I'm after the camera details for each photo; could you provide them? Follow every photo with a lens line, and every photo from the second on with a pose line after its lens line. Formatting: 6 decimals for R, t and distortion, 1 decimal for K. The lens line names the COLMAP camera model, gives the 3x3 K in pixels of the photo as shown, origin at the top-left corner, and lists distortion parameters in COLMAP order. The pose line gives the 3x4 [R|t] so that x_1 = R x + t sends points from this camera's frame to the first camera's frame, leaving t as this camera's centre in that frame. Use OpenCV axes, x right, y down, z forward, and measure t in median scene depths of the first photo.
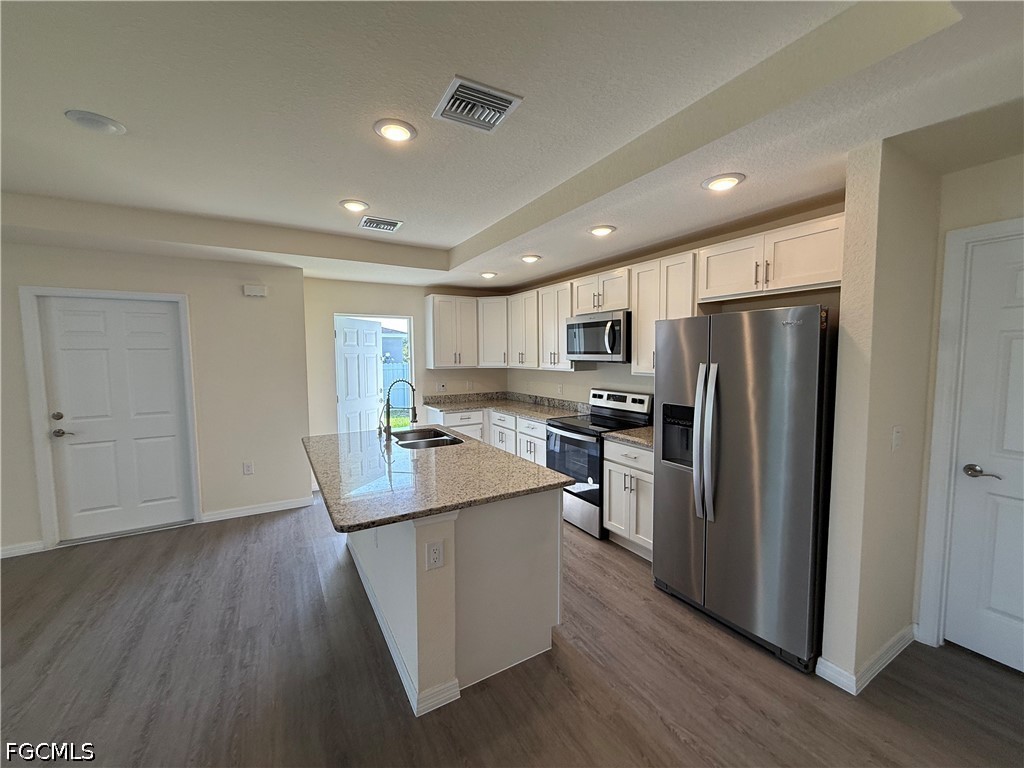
lens RADIAL K [[408.9, 0, 511.6], [0, 408.9, 383.1], [0, 0, 1]] dist [-0.000257, 0.000419]
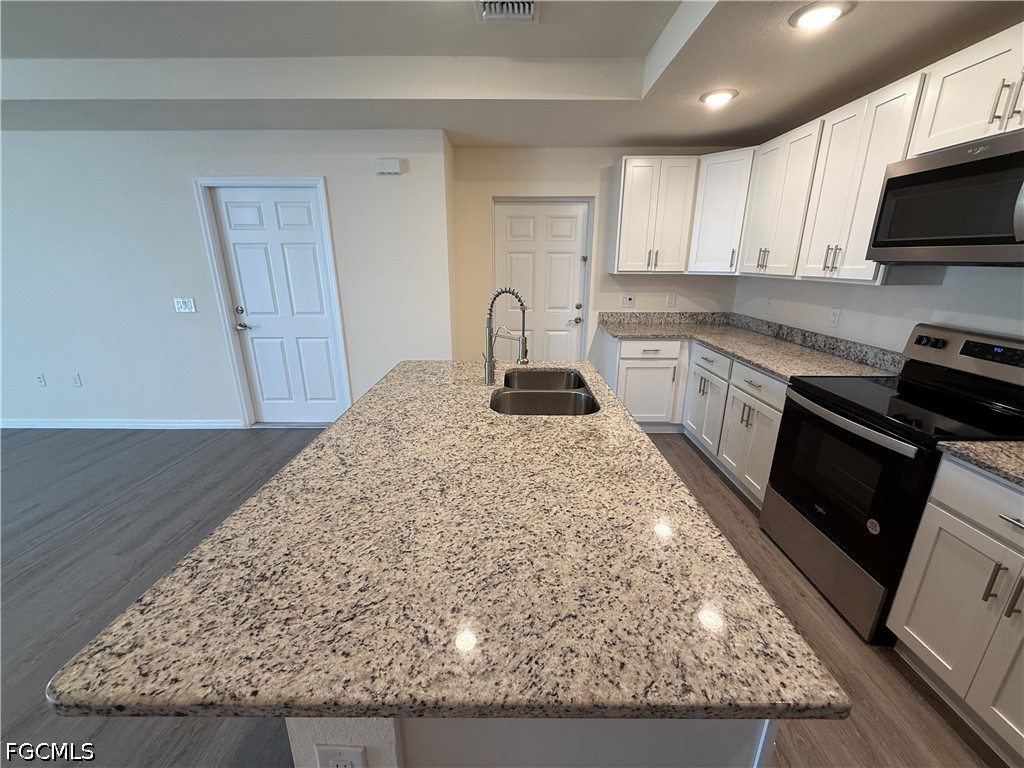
lens RADIAL K [[408.9, 0, 511.6], [0, 408.9, 383.1], [0, 0, 1]] dist [-0.000257, 0.000419]
pose [[0.860366, 0.155560, -0.485357, 0.032803], [-0.043701, 0.971292, 0.233840, -0.011543], [0.507800, -0.179978, 0.842465, 0.369529]]
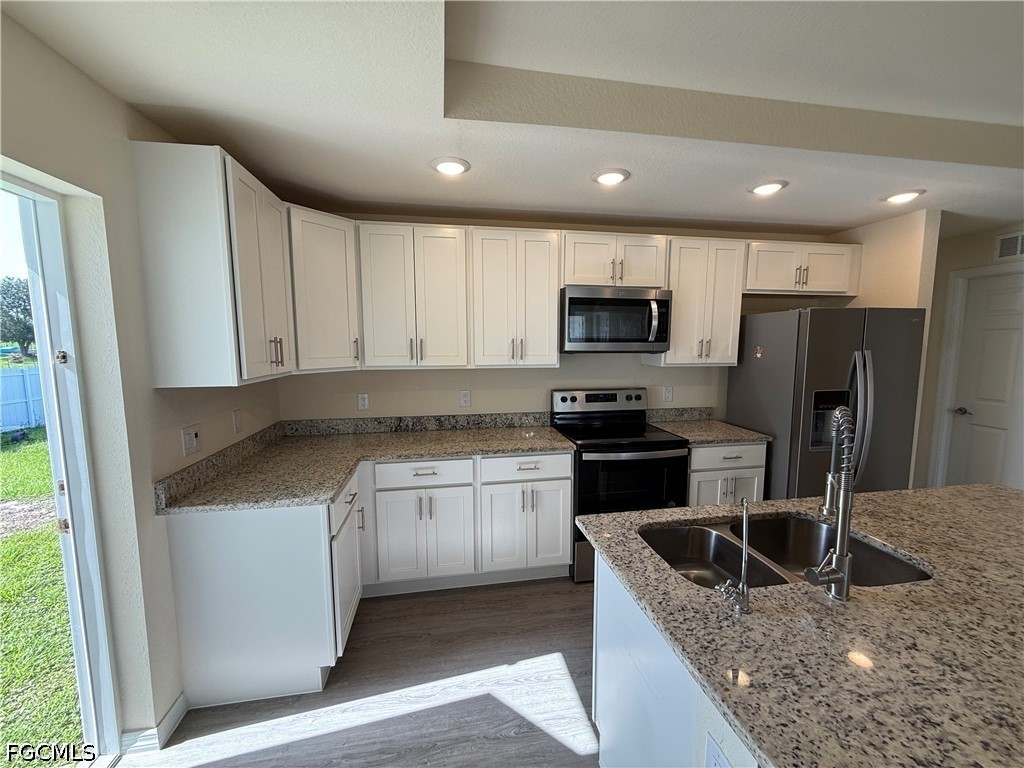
lens RADIAL K [[408.9, 0, 511.6], [0, 408.9, 383.1], [0, 0, 1]] dist [-0.000257, 0.000419]
pose [[0.345971, -0.089410, 0.933975, -0.538980], [0.065926, 0.995305, 0.070861, -0.059371], [-0.935926, 0.037057, 0.350242, 0.877905]]
